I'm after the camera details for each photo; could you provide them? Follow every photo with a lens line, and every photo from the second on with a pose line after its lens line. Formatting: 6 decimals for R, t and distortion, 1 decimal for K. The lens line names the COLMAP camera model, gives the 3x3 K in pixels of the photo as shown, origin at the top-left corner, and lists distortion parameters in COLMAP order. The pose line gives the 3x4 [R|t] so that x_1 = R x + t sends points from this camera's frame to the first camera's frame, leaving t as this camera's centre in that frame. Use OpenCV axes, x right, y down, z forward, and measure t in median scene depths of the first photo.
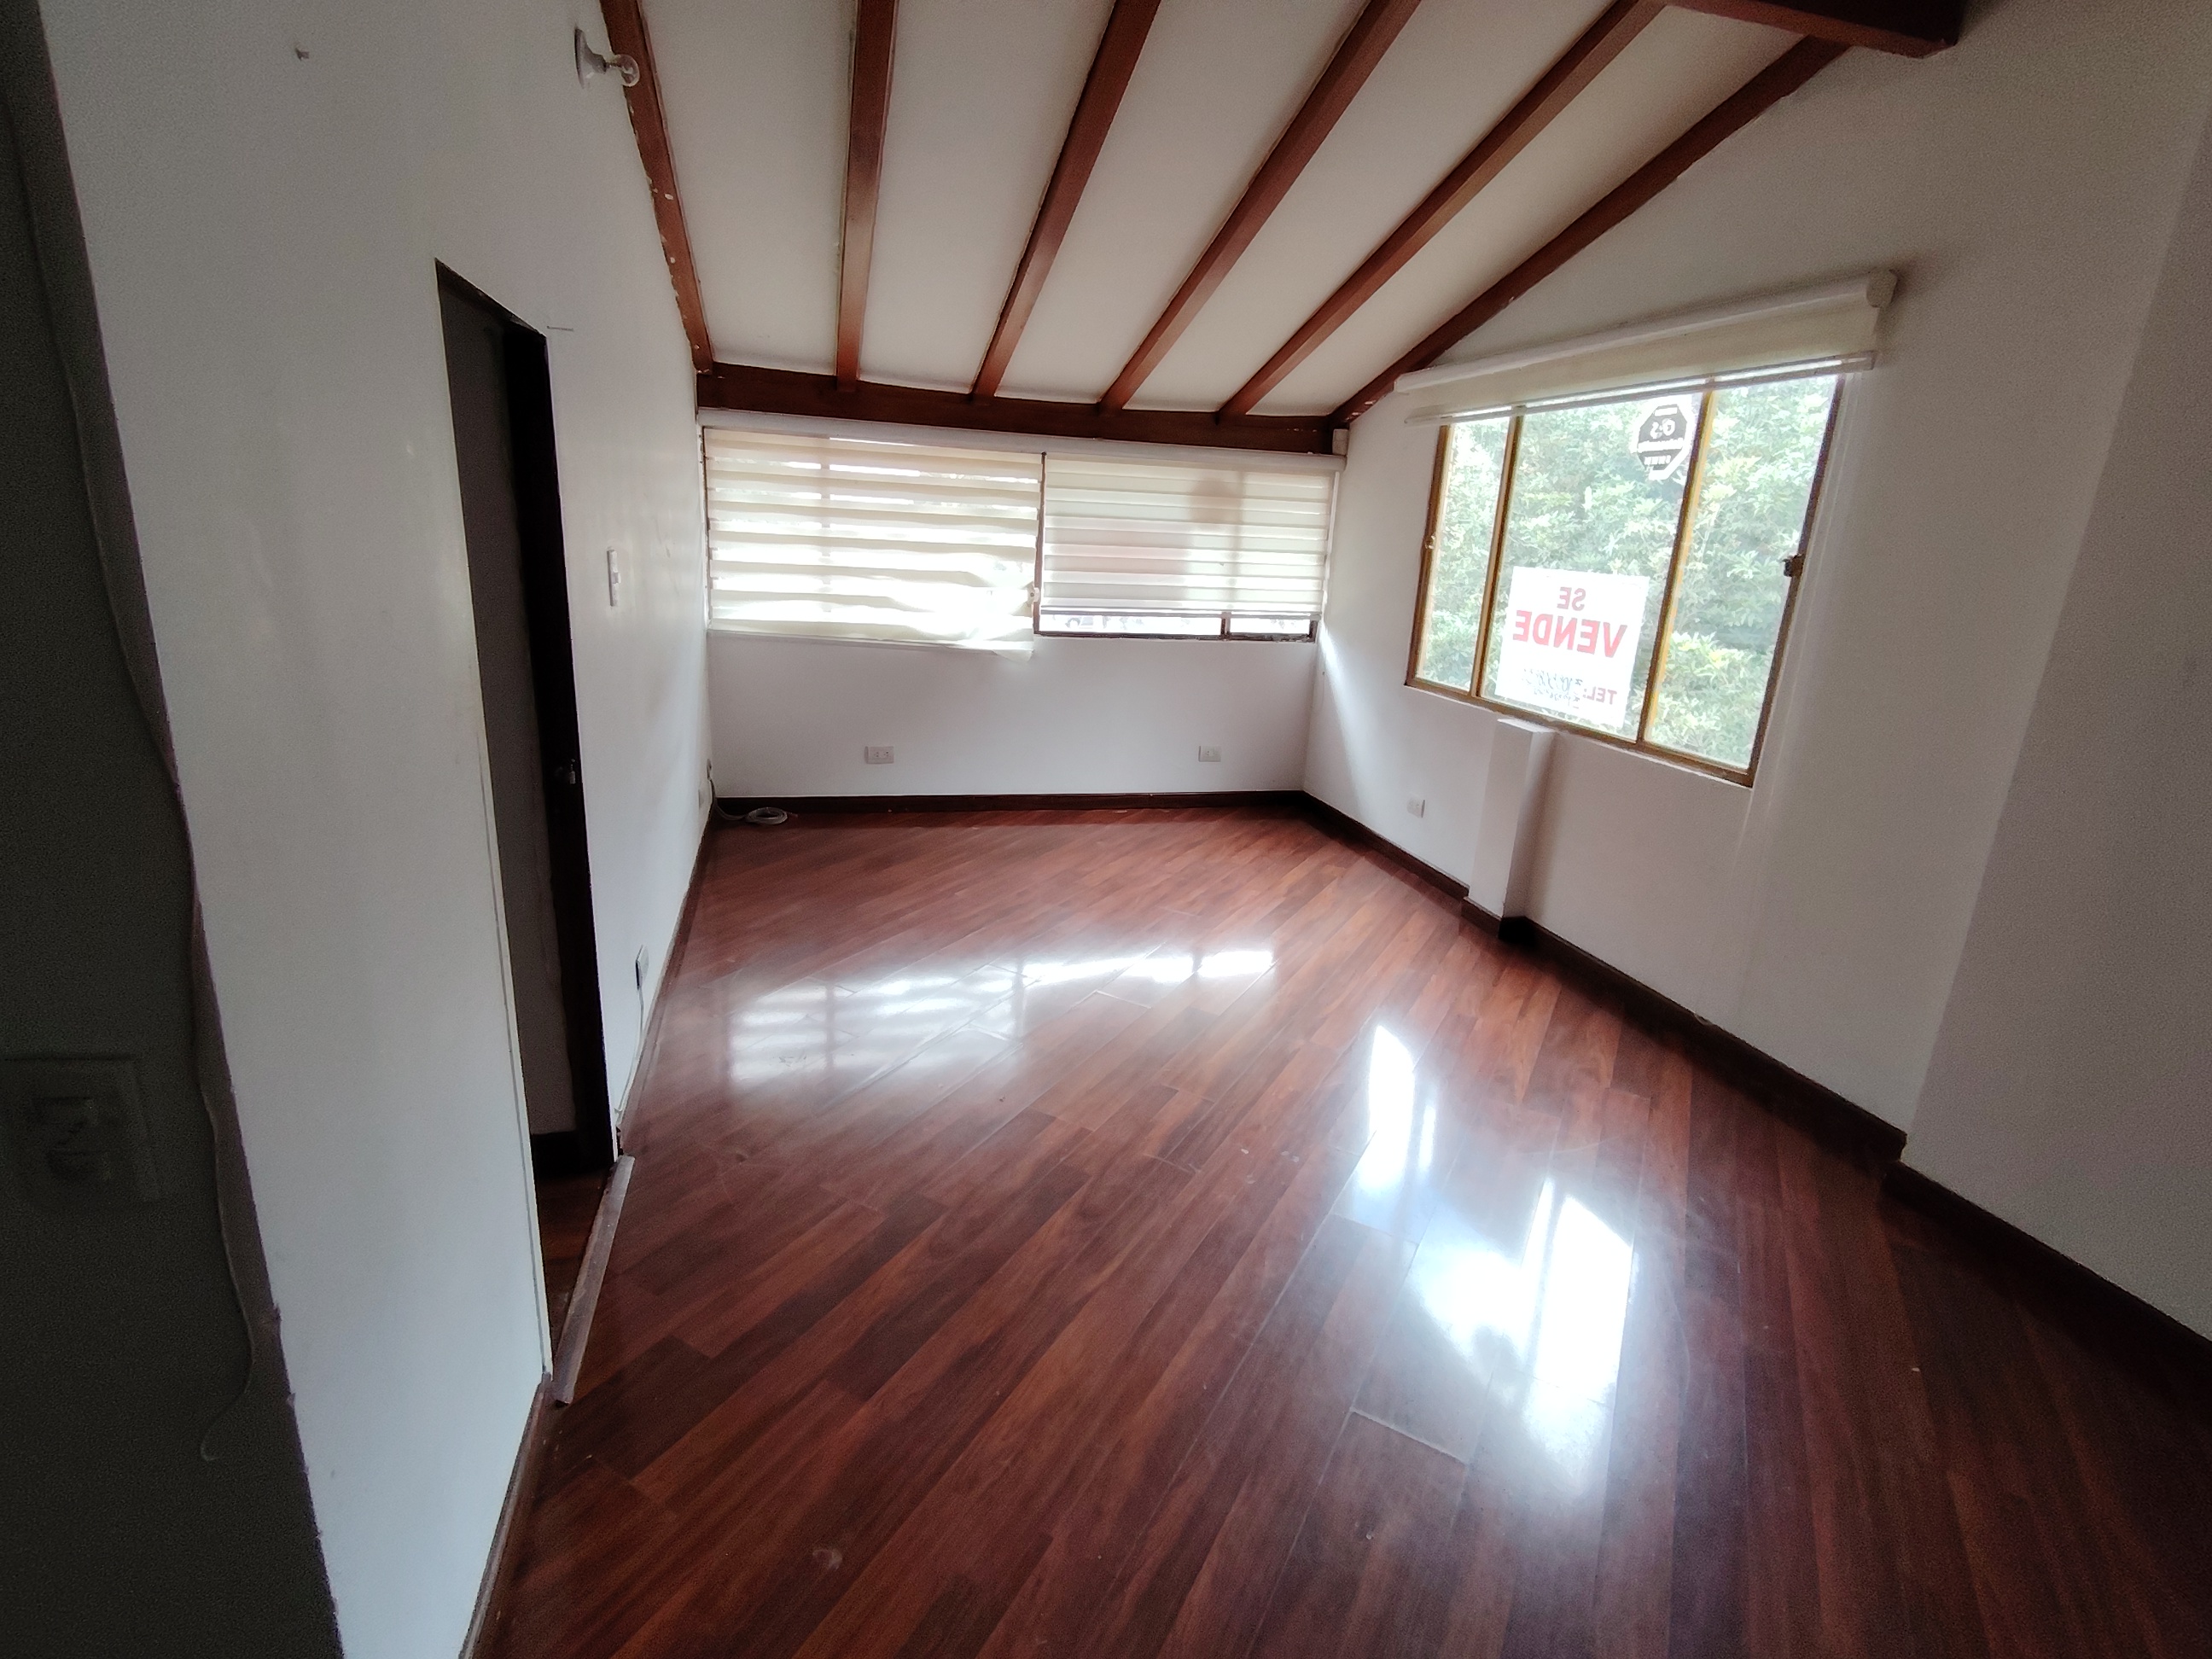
lens RADIAL K [[1057.5, 0, 1098.3], [0, 1057.5, 818.2], [0, 0, 1]] dist [0.004621, 0.000476]
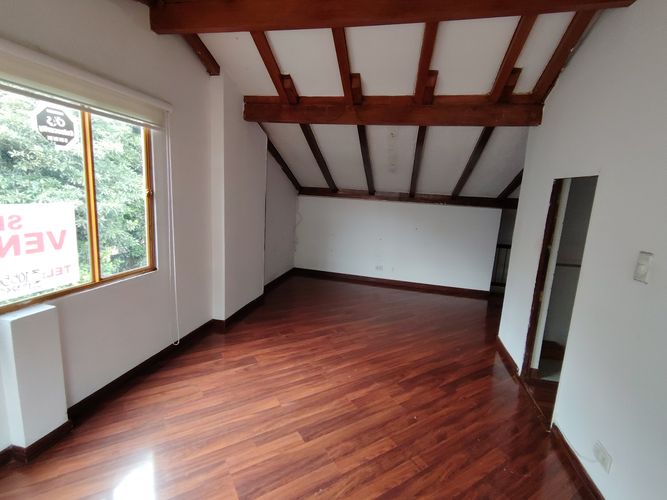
lens RADIAL K [[318.9, 0, 333.0], [0, 318.9, 251.4], [0, 0, 1]] dist [0.004621, 0.000476]
pose [[-0.872358, -0.185540, 0.452290, -0.160448], [0.034065, 0.899860, 0.434847, -0.386435], [-0.487679, 0.394749, -0.778680, 1.268509]]
